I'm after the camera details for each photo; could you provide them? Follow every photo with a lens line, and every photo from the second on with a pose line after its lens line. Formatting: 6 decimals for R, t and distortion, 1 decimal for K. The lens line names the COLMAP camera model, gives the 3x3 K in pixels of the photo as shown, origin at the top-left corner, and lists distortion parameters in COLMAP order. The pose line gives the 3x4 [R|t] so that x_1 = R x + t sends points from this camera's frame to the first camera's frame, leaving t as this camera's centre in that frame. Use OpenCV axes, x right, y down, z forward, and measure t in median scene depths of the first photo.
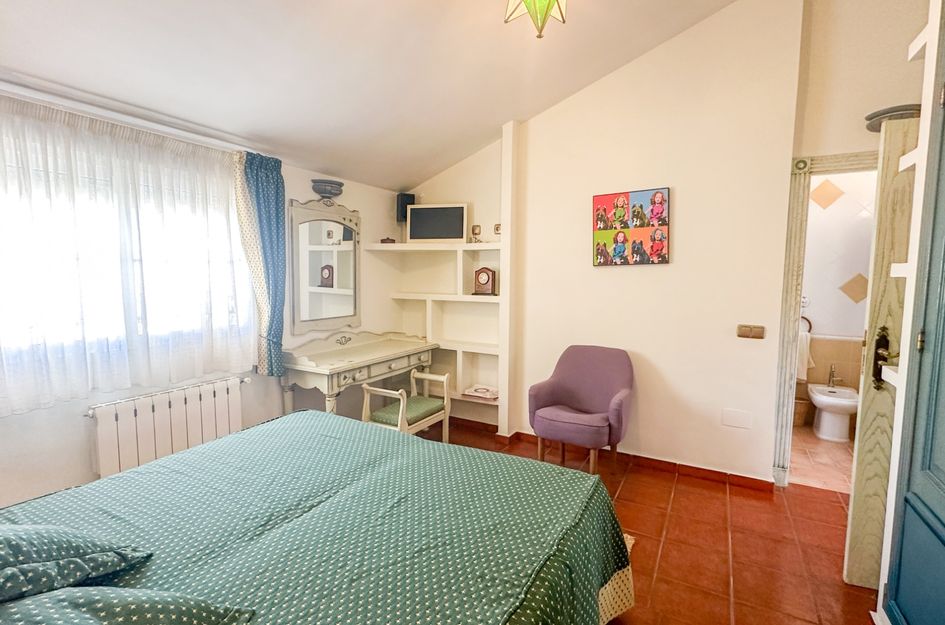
lens RADIAL K [[438.9, 0, 476.1], [0, 438.9, 312.0], [0, 0, 1]] dist [-0.004423, 0.001617]
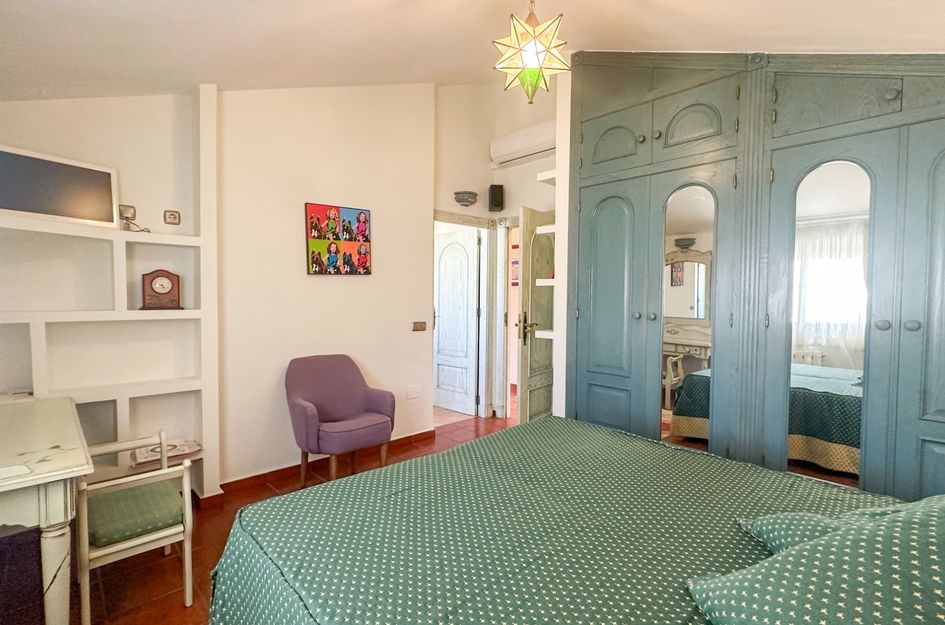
lens RADIAL K [[438.9, 0, 477.0], [0, 438.9, 311.2], [0, 0, 1]] dist [-0.004423, 0.001617]
pose [[0.288470, -0.039897, 0.956657, -0.588806], [0.076080, 0.996928, 0.018636, -0.013296], [-0.954462, 0.067407, 0.290619, 0.382634]]
